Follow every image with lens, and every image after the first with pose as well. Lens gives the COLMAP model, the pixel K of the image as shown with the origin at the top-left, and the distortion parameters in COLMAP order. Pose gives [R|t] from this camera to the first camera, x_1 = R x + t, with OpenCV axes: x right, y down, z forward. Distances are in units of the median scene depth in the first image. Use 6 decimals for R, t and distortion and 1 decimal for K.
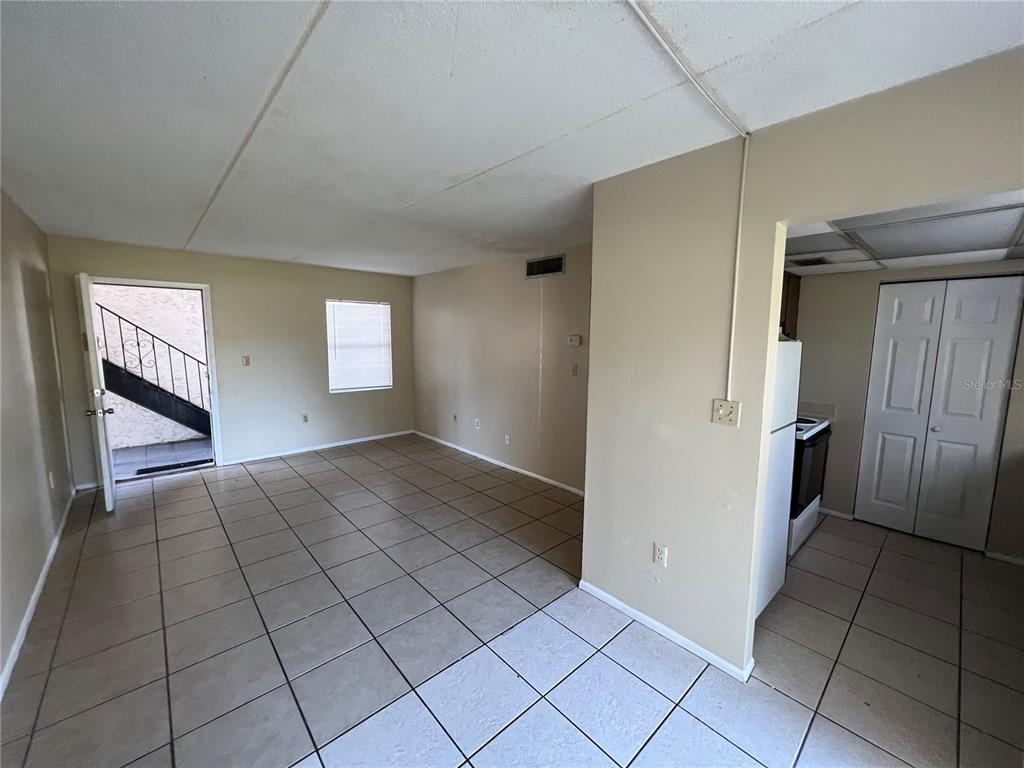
lens RADIAL K [[412.7, 0, 506.1], [0, 412.7, 385.8], [0, 0, 1]] dist [0.001690, 0.000114]
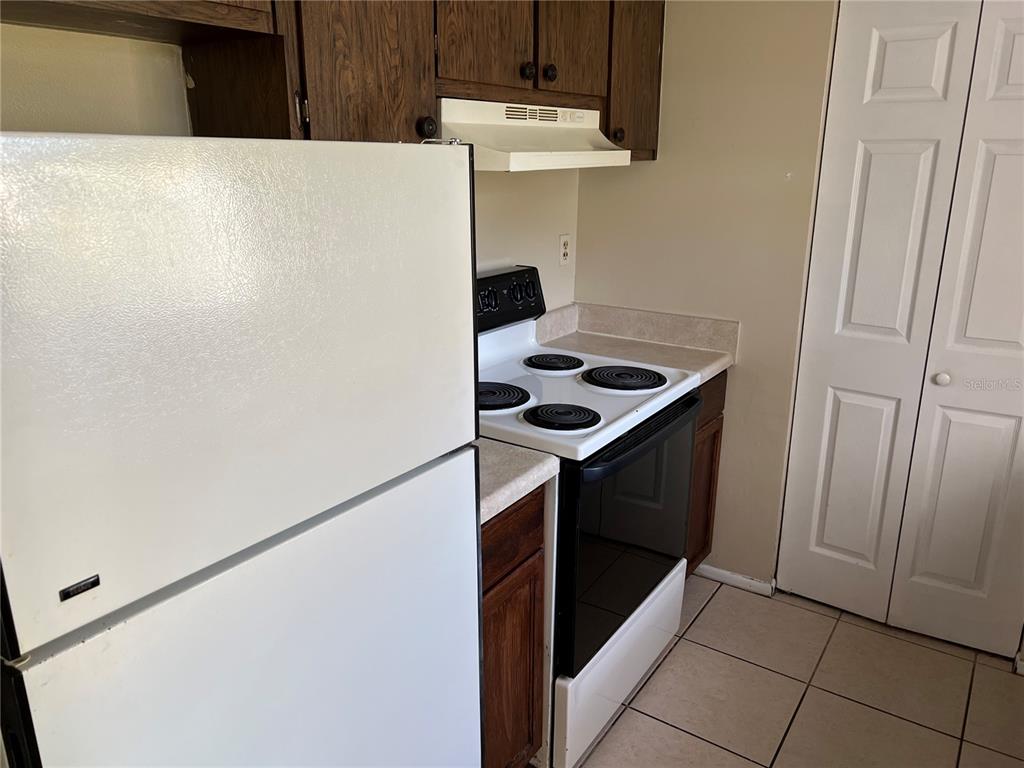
lens RADIAL K [[766.0, 0, 512.0], [0, 766.0, 384.0], [0, 0, 1]] dist [0.097982, -0.132608]
pose [[0.968898, -0.073363, 0.236334, 0.445852], [0.034712, 0.985894, 0.163731, -0.025480], [-0.245012, -0.150435, 0.957778, 0.369228]]
